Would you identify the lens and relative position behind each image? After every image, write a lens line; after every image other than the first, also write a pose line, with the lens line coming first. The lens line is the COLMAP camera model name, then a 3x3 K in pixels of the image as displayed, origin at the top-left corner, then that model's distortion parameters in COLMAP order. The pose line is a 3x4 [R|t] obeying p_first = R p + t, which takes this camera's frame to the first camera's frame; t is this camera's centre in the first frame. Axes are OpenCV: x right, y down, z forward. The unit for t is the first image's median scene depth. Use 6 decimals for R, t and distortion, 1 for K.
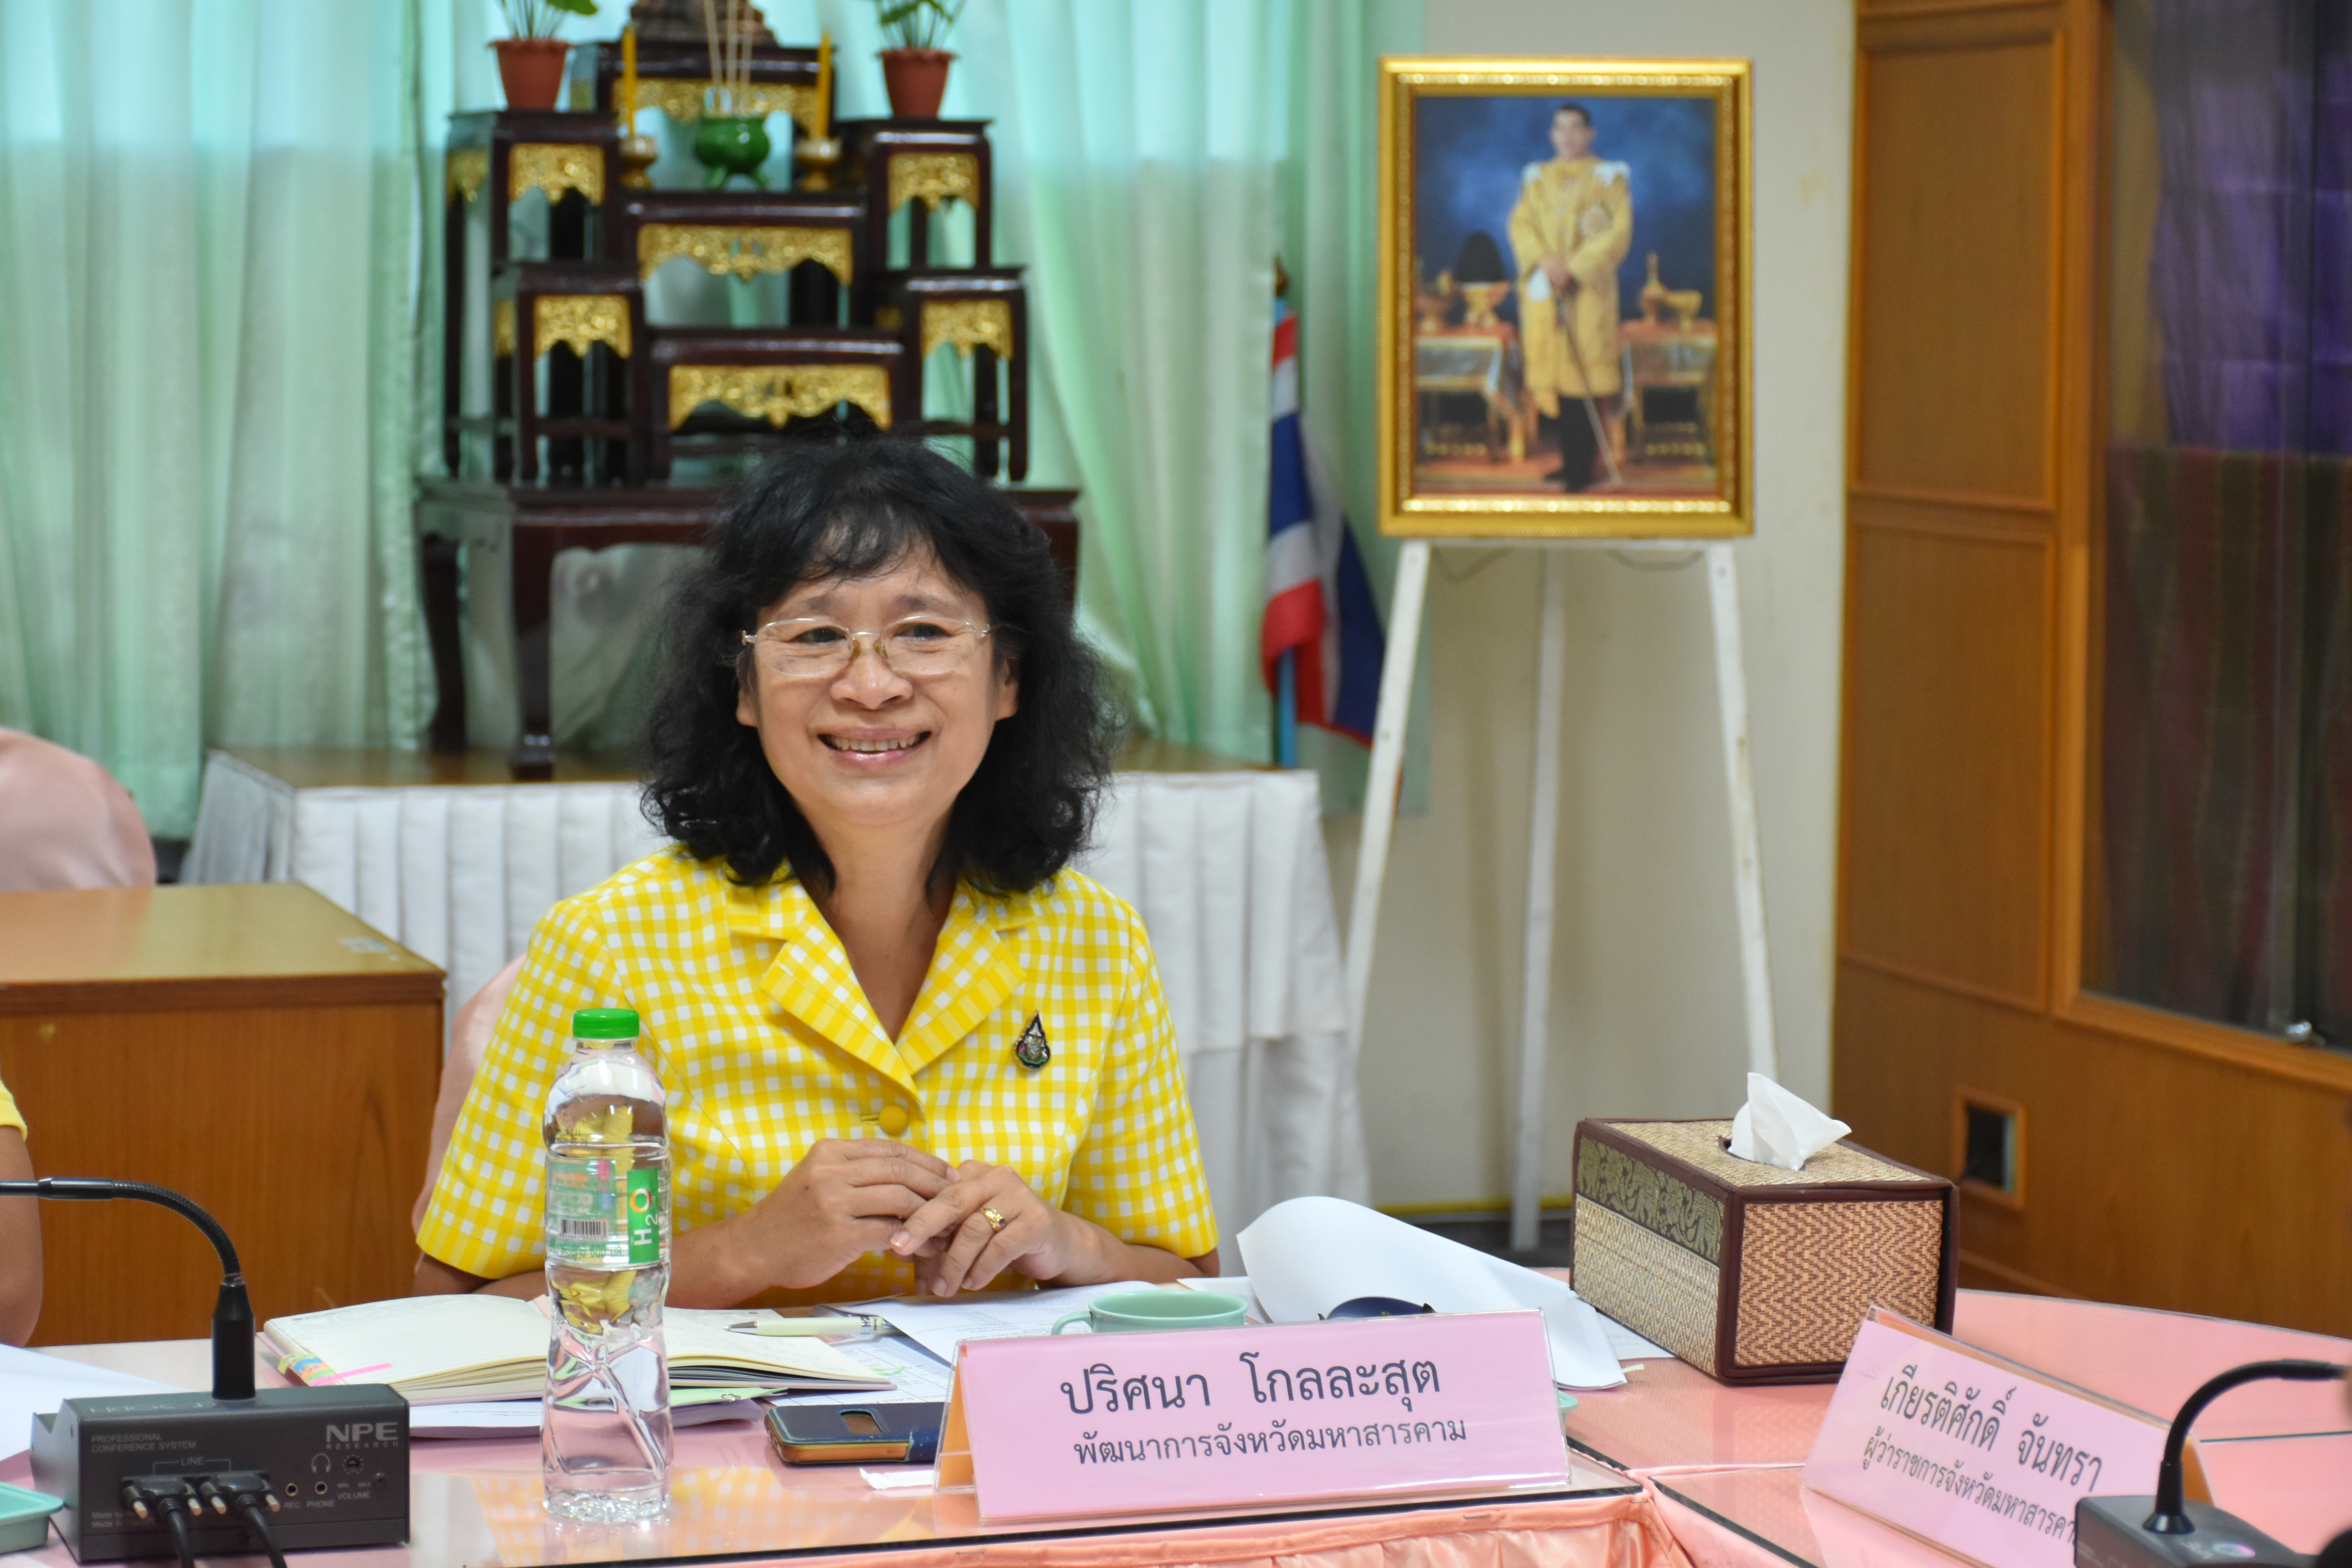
lens RADIAL K [[5524.1, 0, 1176.0], [0, 5524.1, 784.0], [0, 0, 1]] dist [-0.003368, -0.319676]
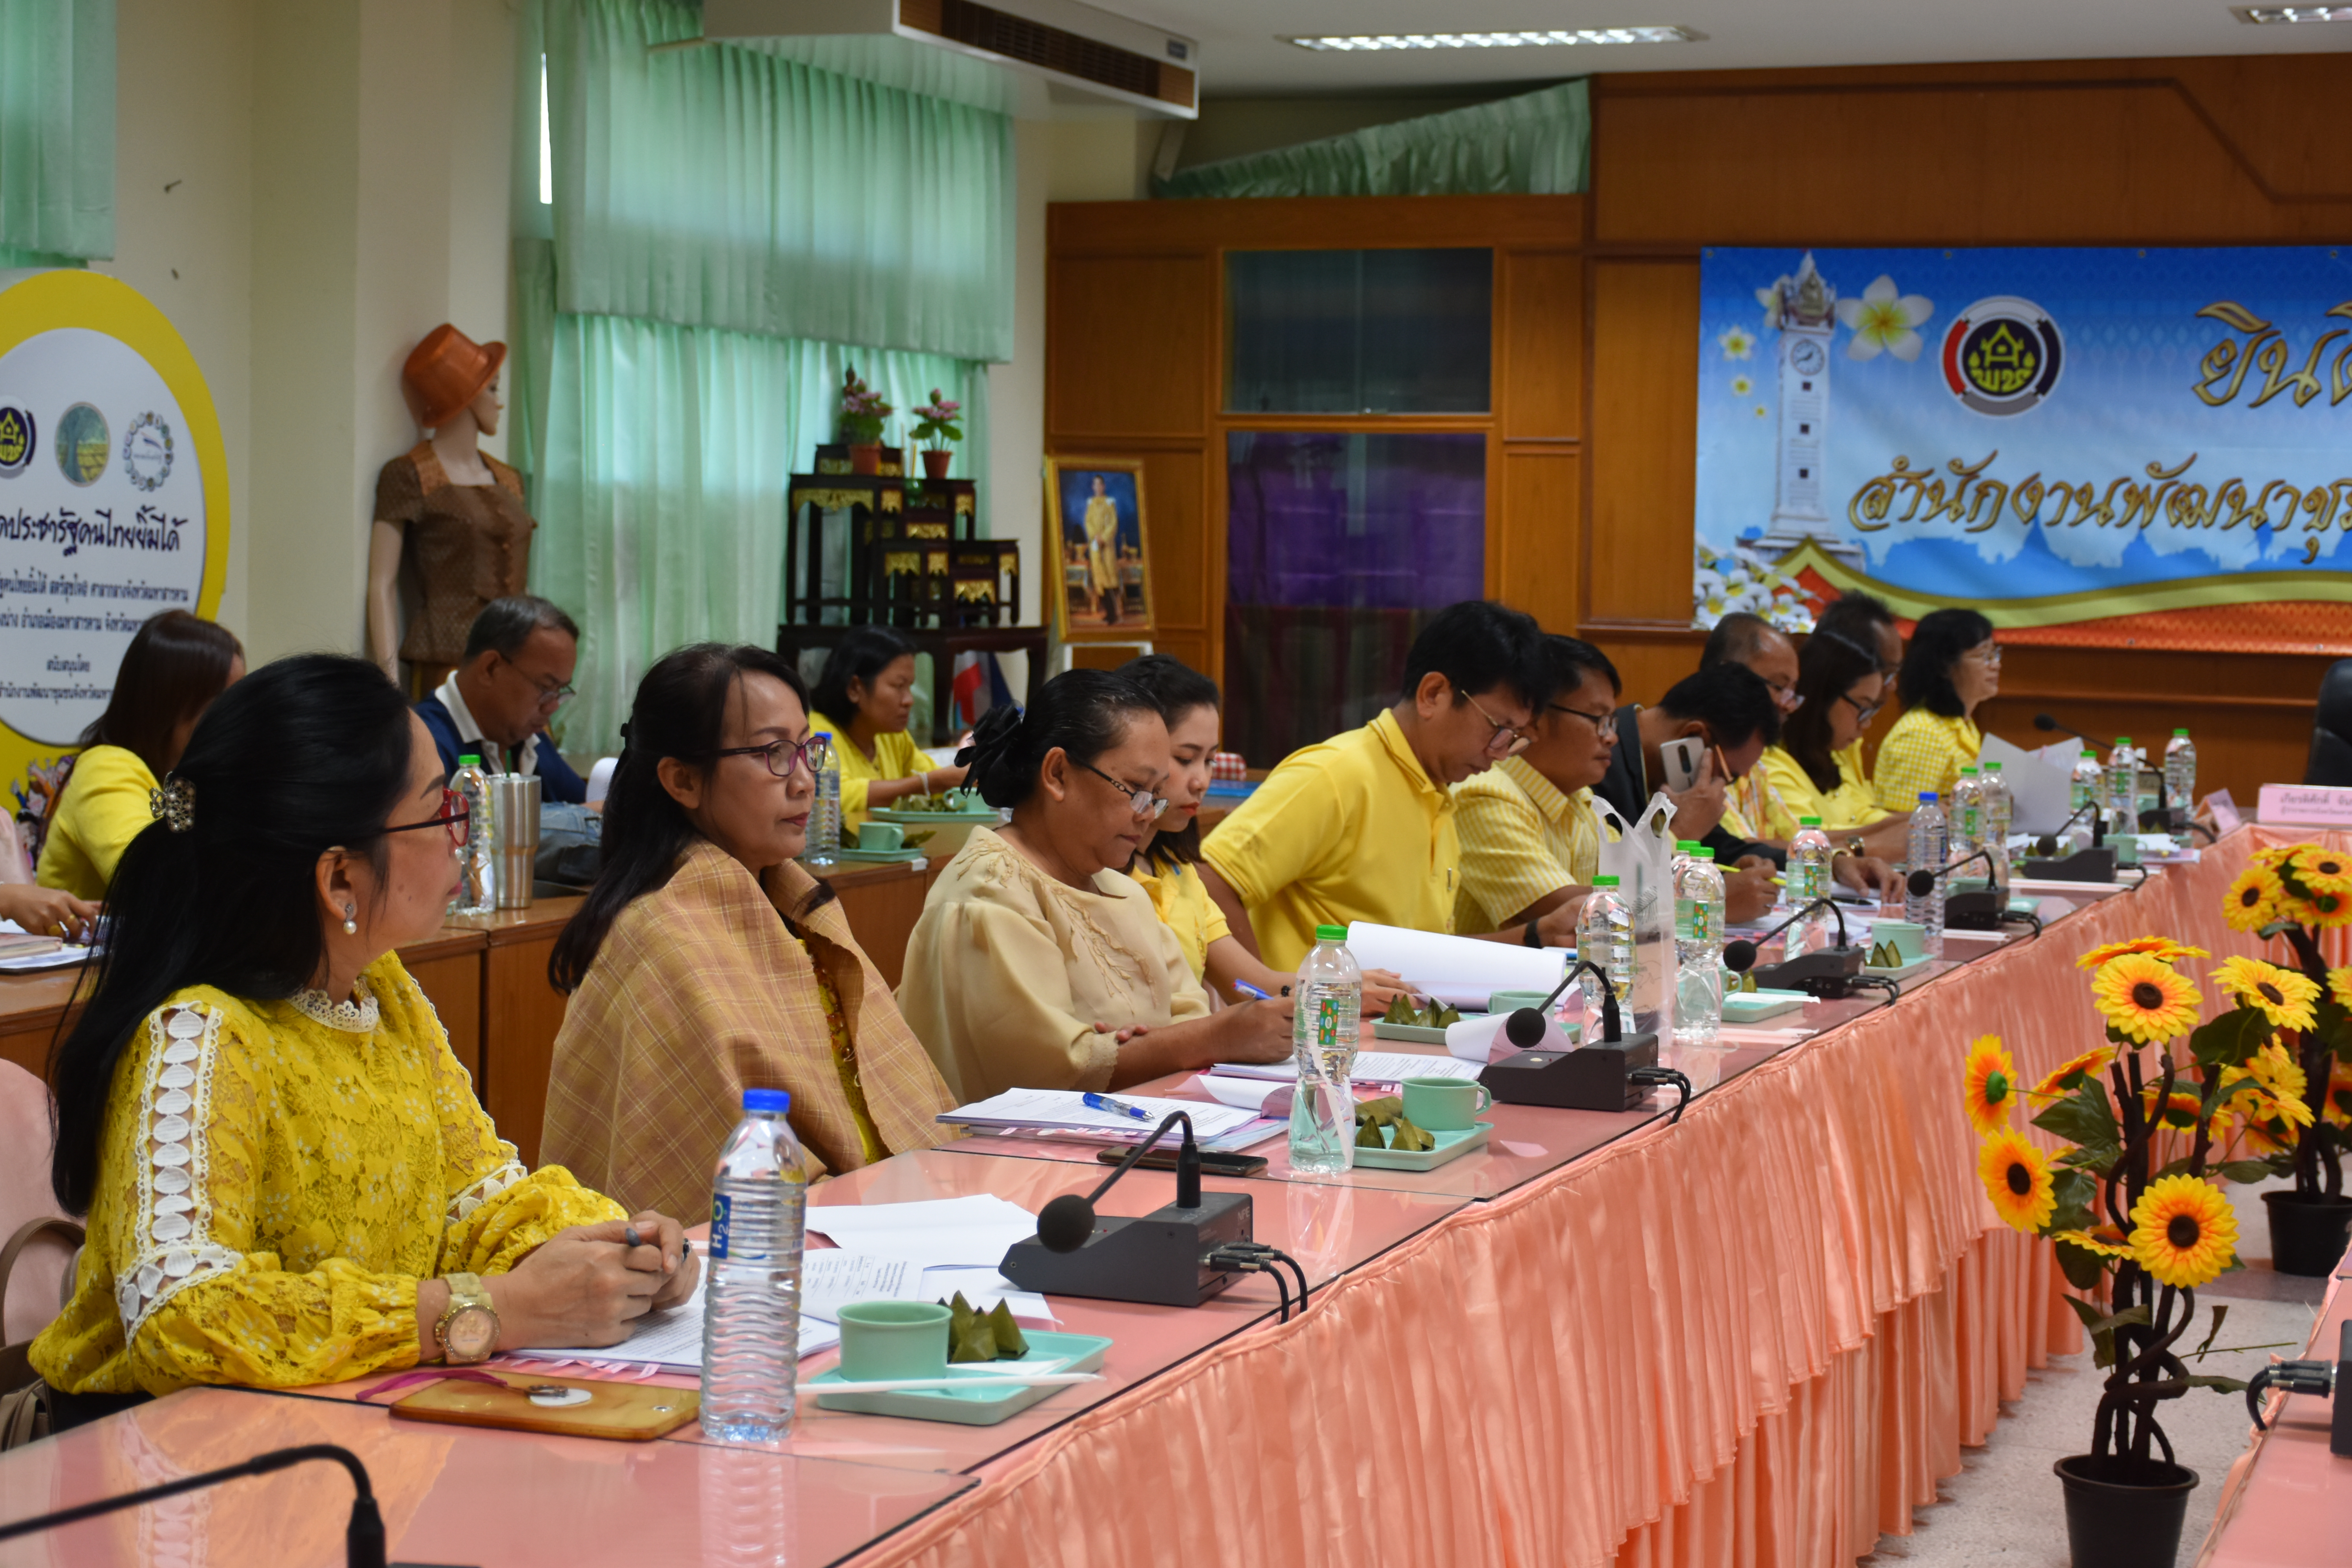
lens RADIAL K [[3810.6, 0, 1177.3], [0, 3810.6, 810.7], [0, 0, 1]] dist [-0.017767, 0.057084]
pose [[0.646778, -0.052566, 0.760864, -1.314679], [0.050378, 0.998388, 0.026152, -0.011293], [-0.761012, 0.021416, 0.648384, -0.187698]]
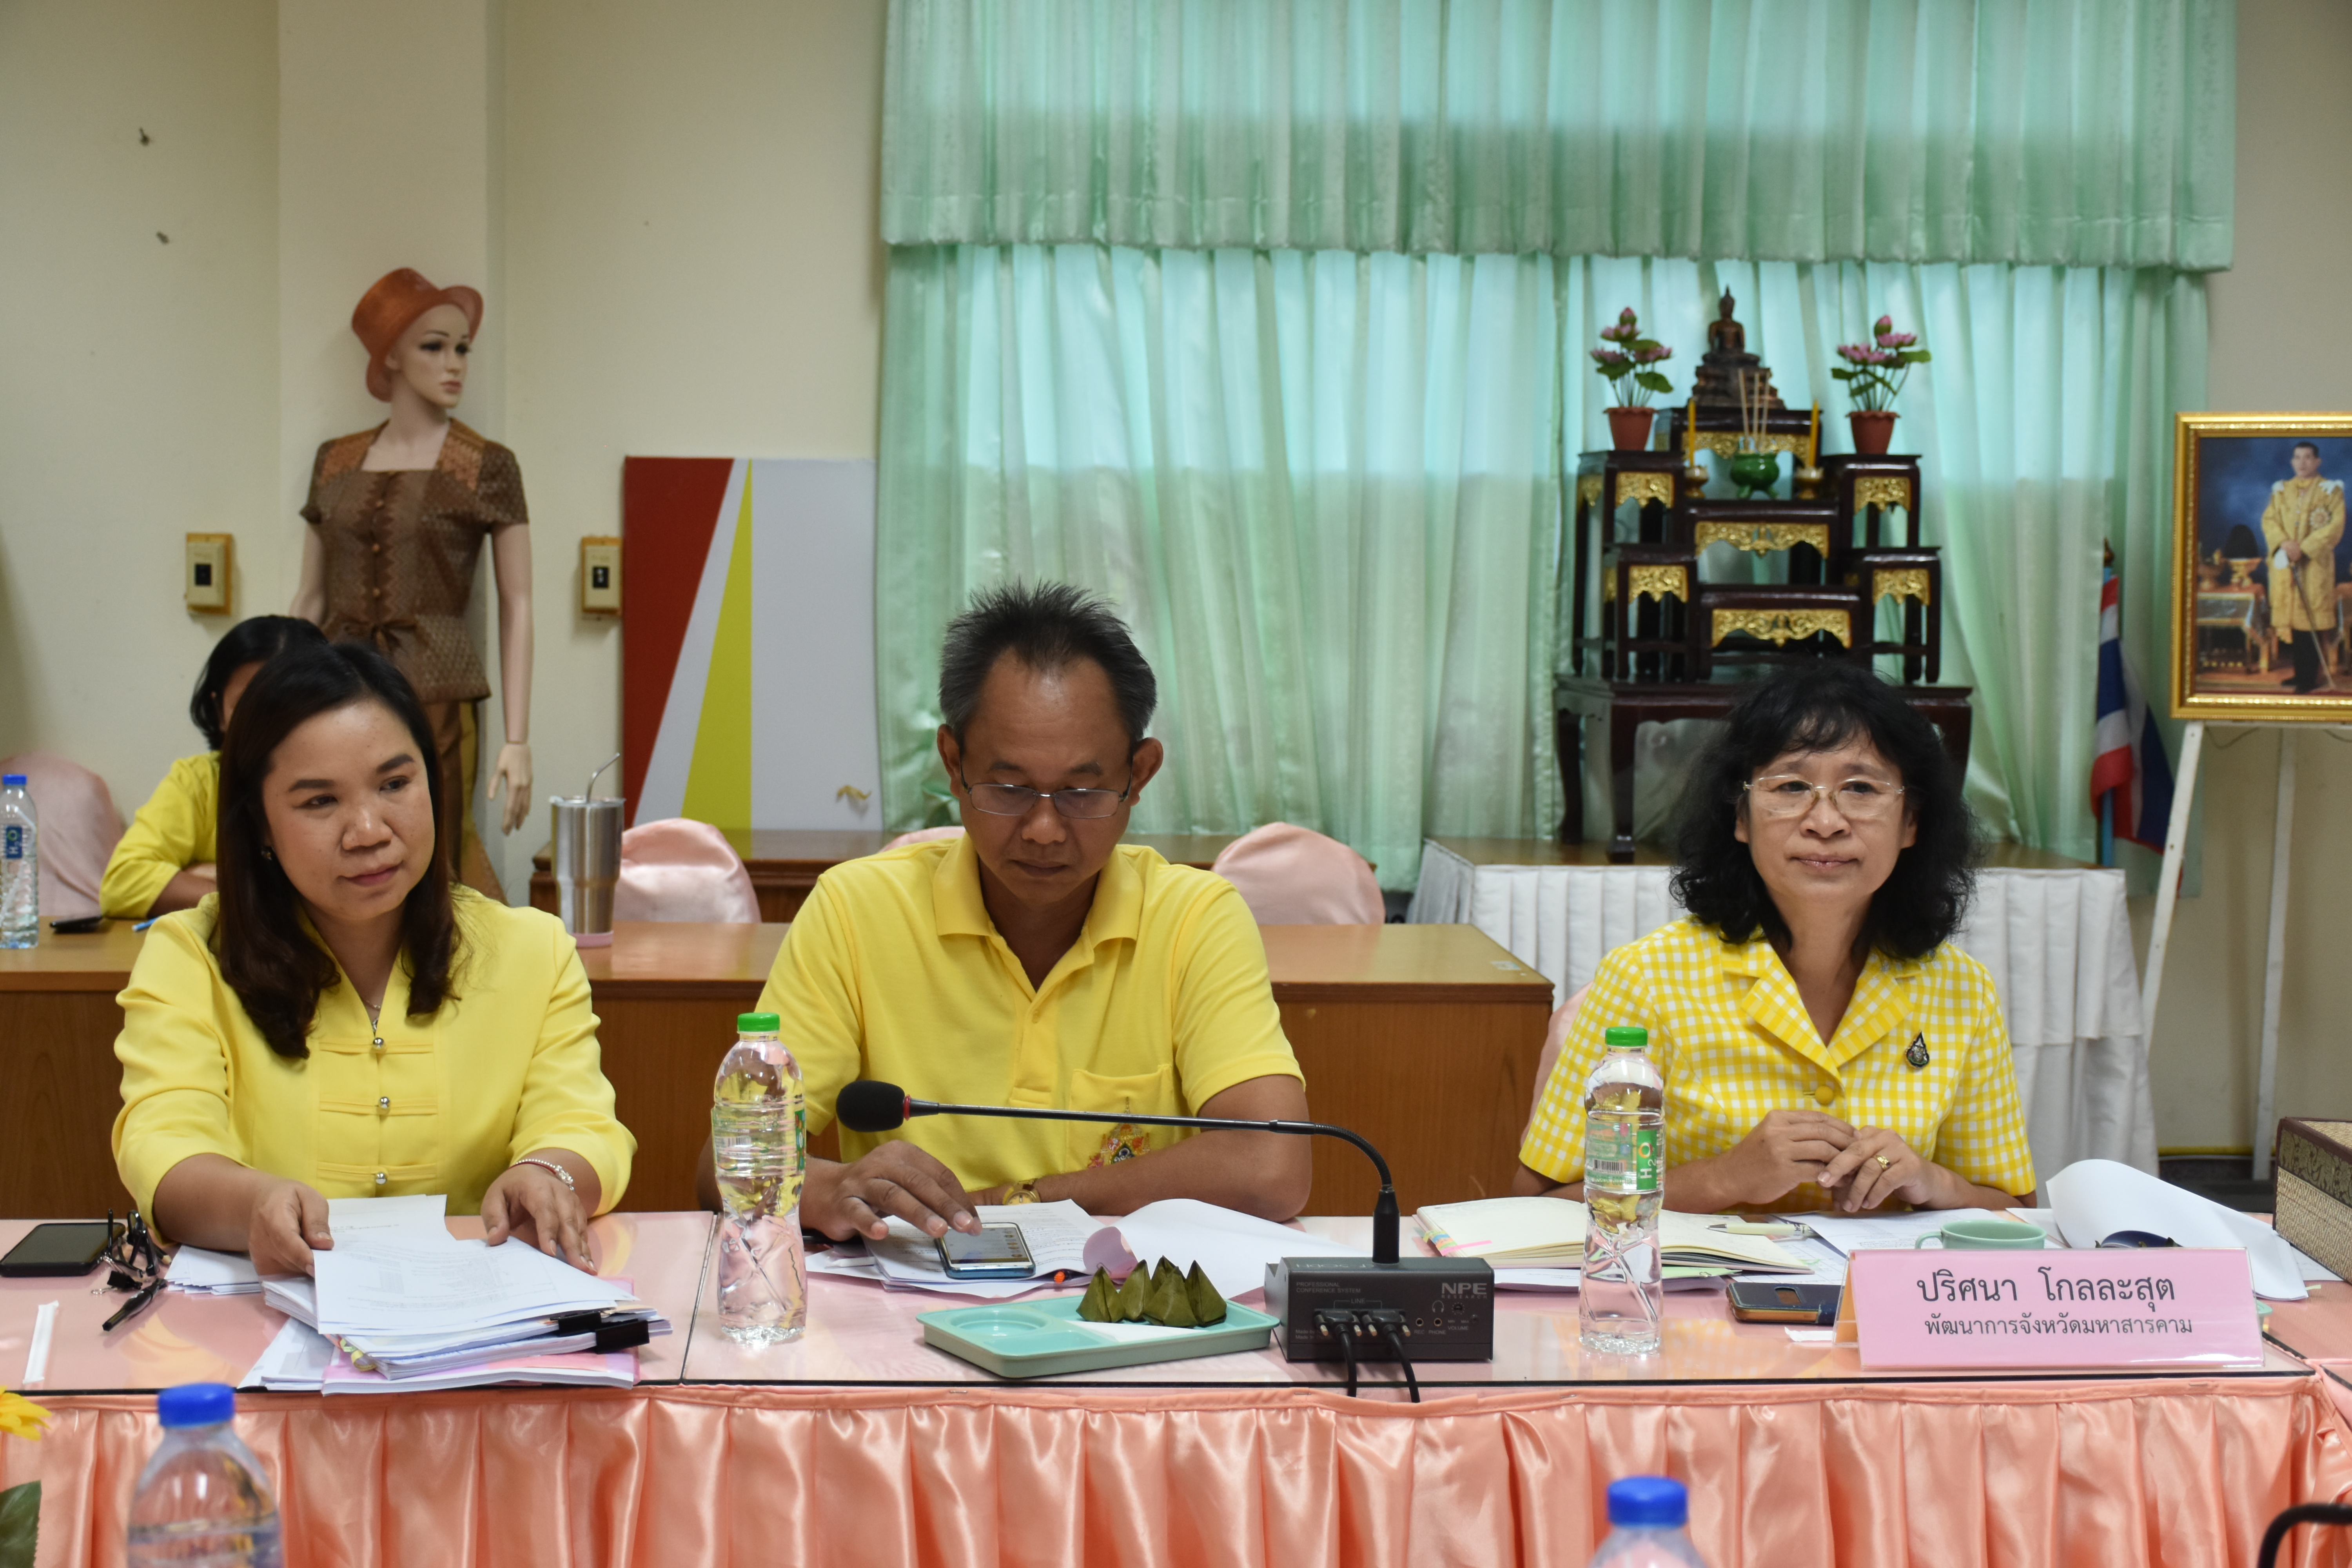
lens RADIAL K [[3338.3, 0, 1176.0], [0, 3338.3, 784.0], [0, 0, 1]] dist [0.022416, -0.015437]
pose [[0.967254, 0.019969, -0.253025, 0.004820], [-0.025134, 0.999536, -0.017197, -0.003463], [0.252564, 0.022993, 0.967307, 0.015655]]
